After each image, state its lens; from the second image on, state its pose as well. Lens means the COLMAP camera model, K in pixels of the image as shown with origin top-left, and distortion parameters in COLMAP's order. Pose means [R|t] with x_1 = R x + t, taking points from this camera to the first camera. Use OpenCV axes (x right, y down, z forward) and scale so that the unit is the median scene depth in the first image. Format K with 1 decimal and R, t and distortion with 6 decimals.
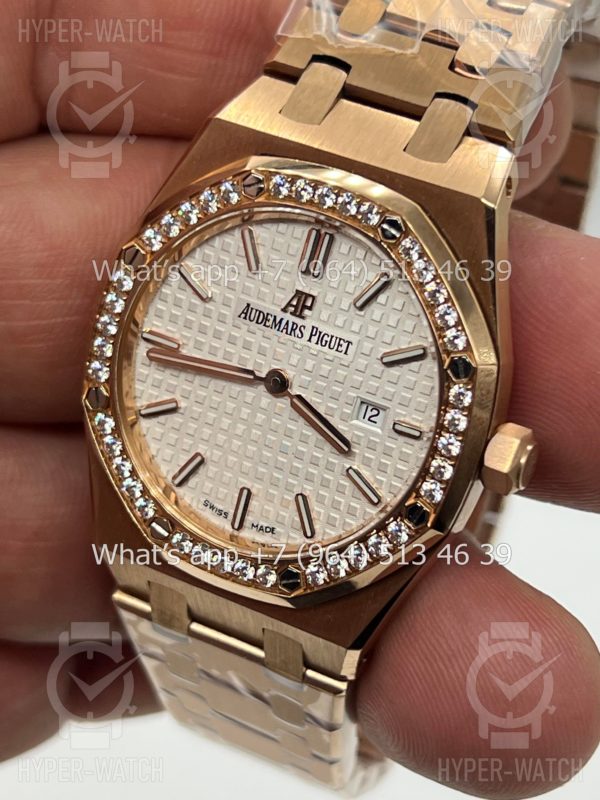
lens RADIAL K [[1941.0, 0, 300.0], [0, 1941.0, 400.0], [0, 0, 1]] dist [0.327871, 0.024385]
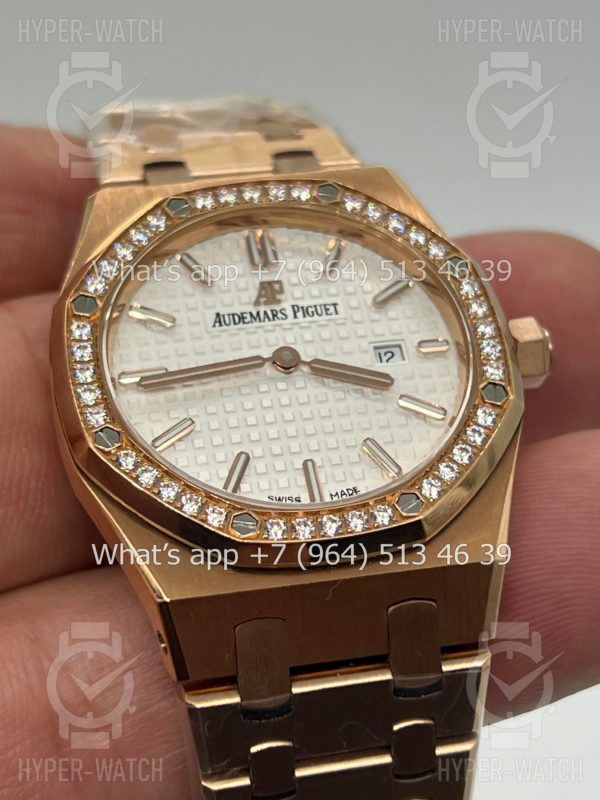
lens RADIAL K [[1941.0, 0, 300.0], [0, 1941.0, 400.0], [0, 0, 1]] dist [0.327871, 0.024385]
pose [[0.780947, -0.112392, 0.614402, -0.587604], [0.496000, 0.709446, -0.500670, 0.479928], [-0.379614, 0.695740, 0.609786, 0.436059]]
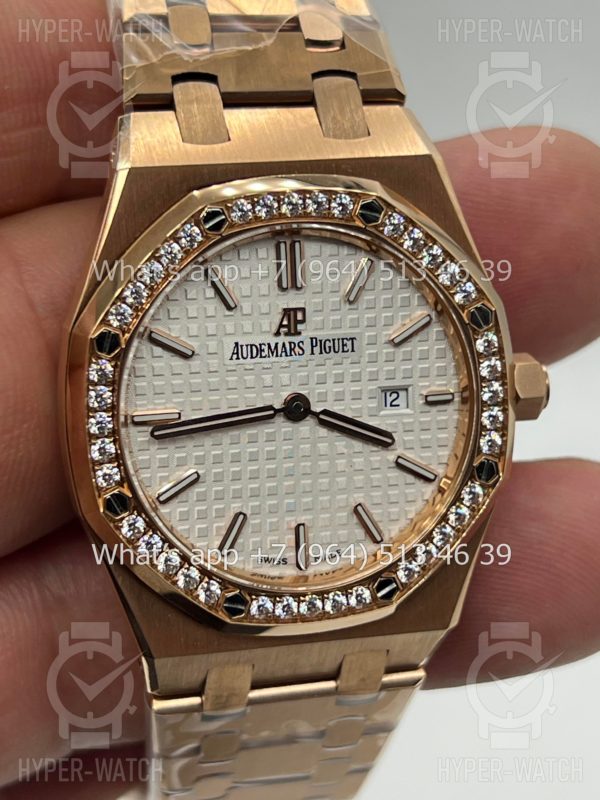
lens RADIAL K [[1941.0, 0, 300.0], [0, 1941.0, 400.0], [0, 0, 1]] dist [0.327871, 0.024385]
pose [[0.751070, -0.370060, 0.546762, -0.530213], [0.365838, 0.922656, 0.121933, -0.127852], [-0.549596, 0.108446, 0.828362, 0.208614]]
